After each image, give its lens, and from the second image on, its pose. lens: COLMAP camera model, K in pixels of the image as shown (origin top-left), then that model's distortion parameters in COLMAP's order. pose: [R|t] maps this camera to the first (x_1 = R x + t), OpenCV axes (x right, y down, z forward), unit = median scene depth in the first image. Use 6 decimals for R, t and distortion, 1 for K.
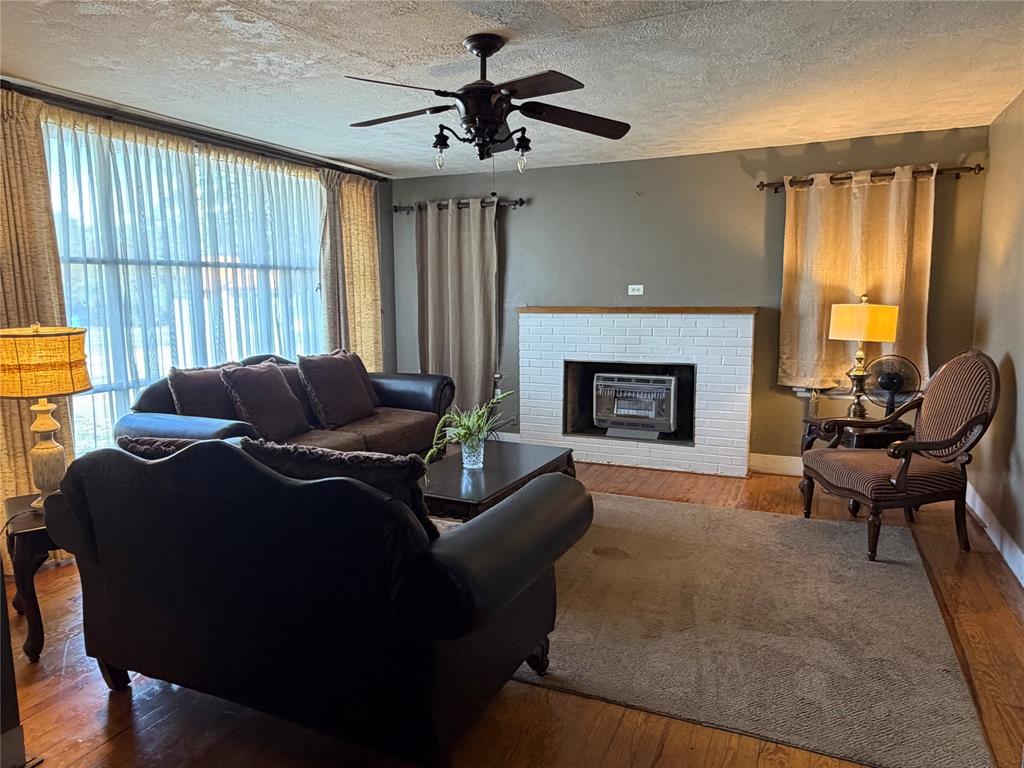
lens RADIAL K [[686.0, 0, 511.0], [0, 686.0, 385.0], [0, 0, 1]] dist [-0.010026, 0.007805]
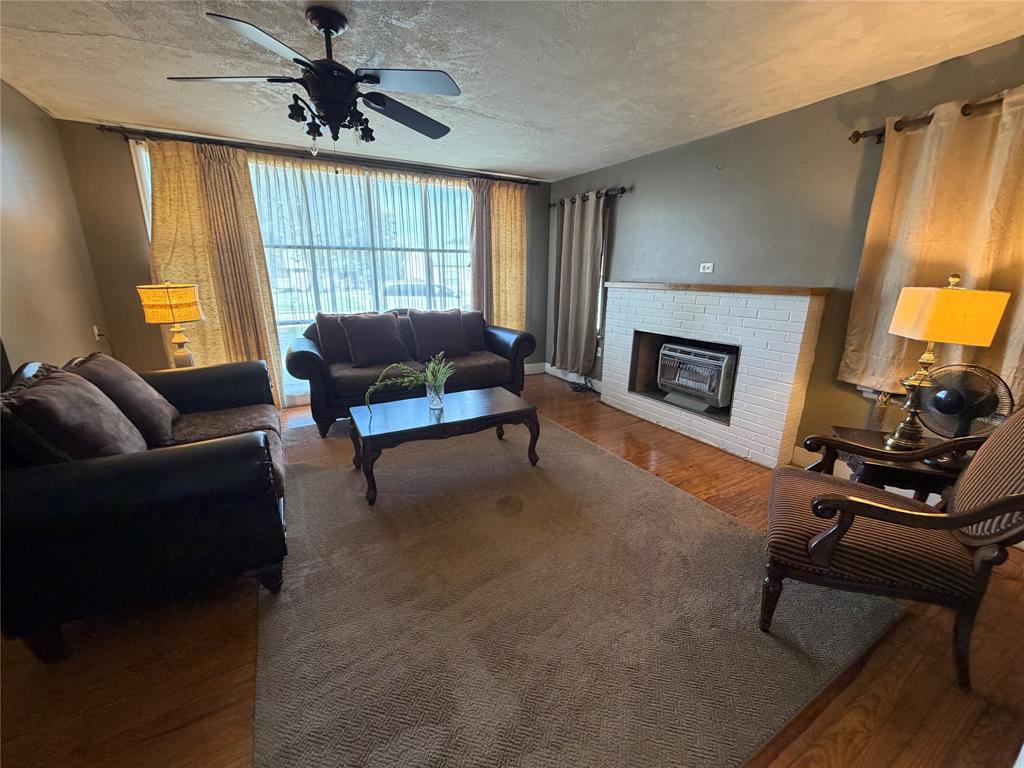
lens RADIAL K [[410.9, 0, 512.6], [0, 410.9, 384.4], [0, 0, 1]] dist [-0.001228, -0.000273]
pose [[0.808575, 0.166187, -0.564437, 0.348261], [-0.090106, 0.982943, 0.160327, -0.040822], [0.581453, -0.078777, 0.809757, 0.330986]]
